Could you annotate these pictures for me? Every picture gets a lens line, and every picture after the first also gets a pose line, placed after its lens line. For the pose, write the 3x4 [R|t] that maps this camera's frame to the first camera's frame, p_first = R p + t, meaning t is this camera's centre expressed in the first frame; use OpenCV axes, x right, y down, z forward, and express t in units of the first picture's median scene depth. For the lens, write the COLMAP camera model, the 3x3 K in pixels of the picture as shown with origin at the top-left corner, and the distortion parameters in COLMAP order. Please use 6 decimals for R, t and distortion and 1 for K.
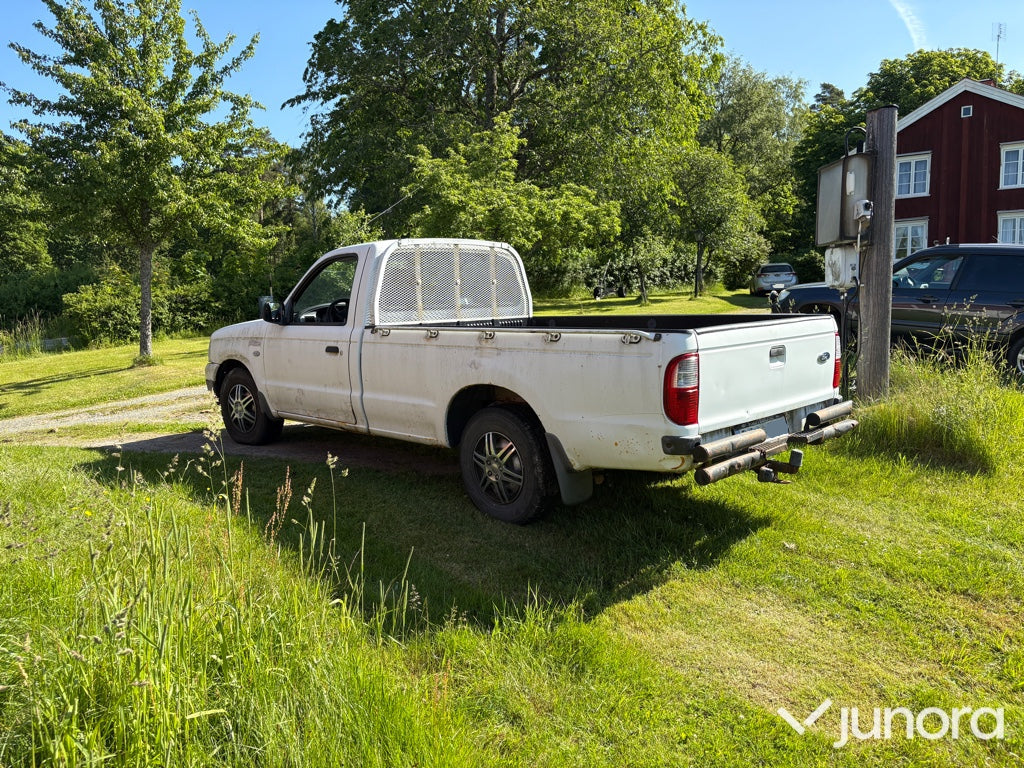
lens RADIAL K [[775.7, 0, 502.9], [0, 775.7, 384.5], [0, 0, 1]] dist [0.052905, -0.056648]
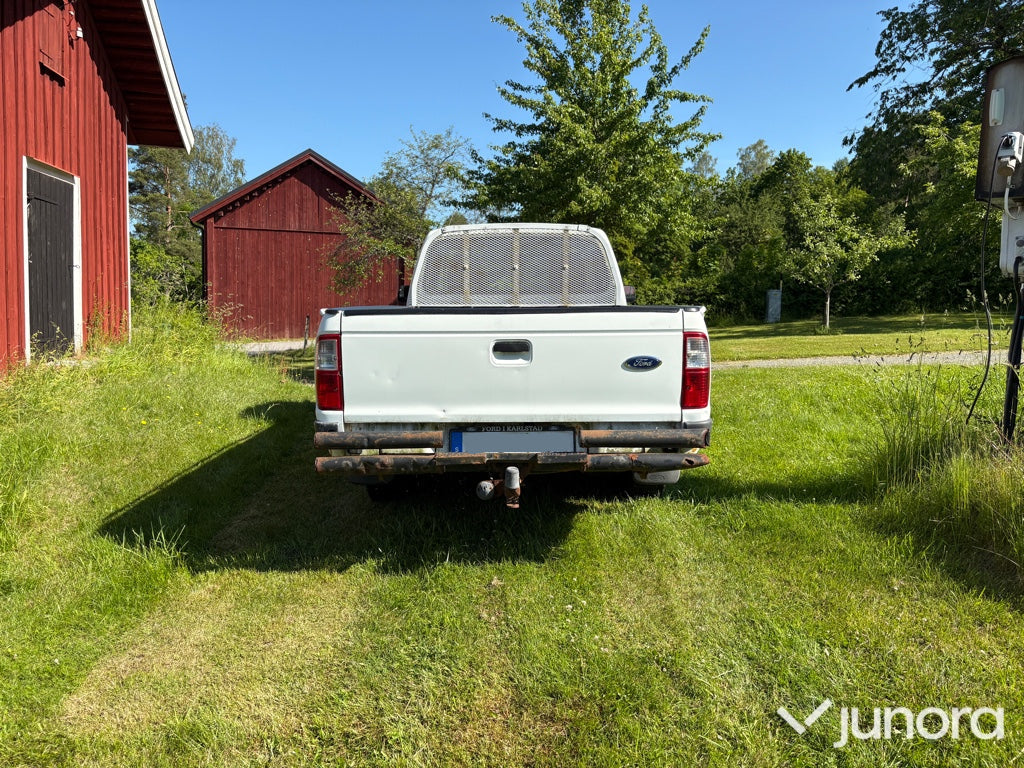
lens RADIAL K [[775.7, 0, 508.7], [0, 775.7, 388.1], [0, 0, 1]] dist [0.052905, -0.056648]
pose [[0.702069, 0.107089, -0.704011, 0.282496], [-0.100426, 0.993637, 0.050995, -0.012063], [0.704992, 0.034899, 0.708356, 0.129310]]
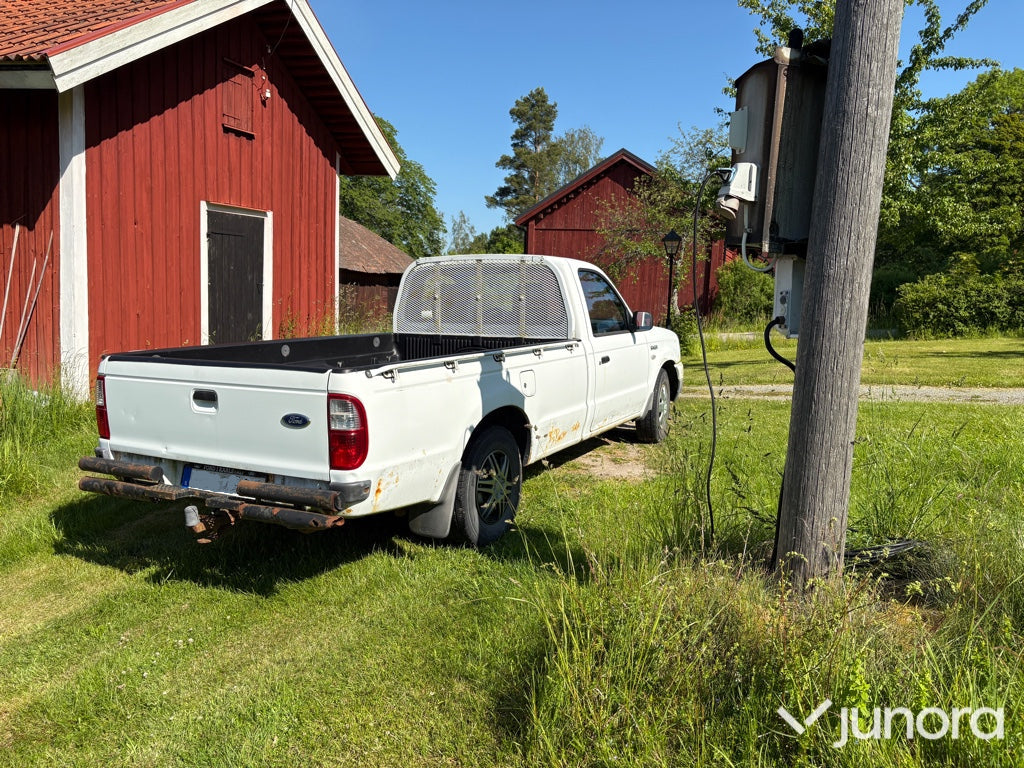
lens RADIAL K [[775.7, 0, 512.7], [0, 775.7, 385.1], [0, 0, 1]] dist [0.052905, -0.056648]
pose [[0.297999, 0.146922, -0.943192, 0.397763], [-0.121538, 0.985882, 0.115172, -0.061167], [0.946797, 0.080312, 0.311649, 0.321410]]
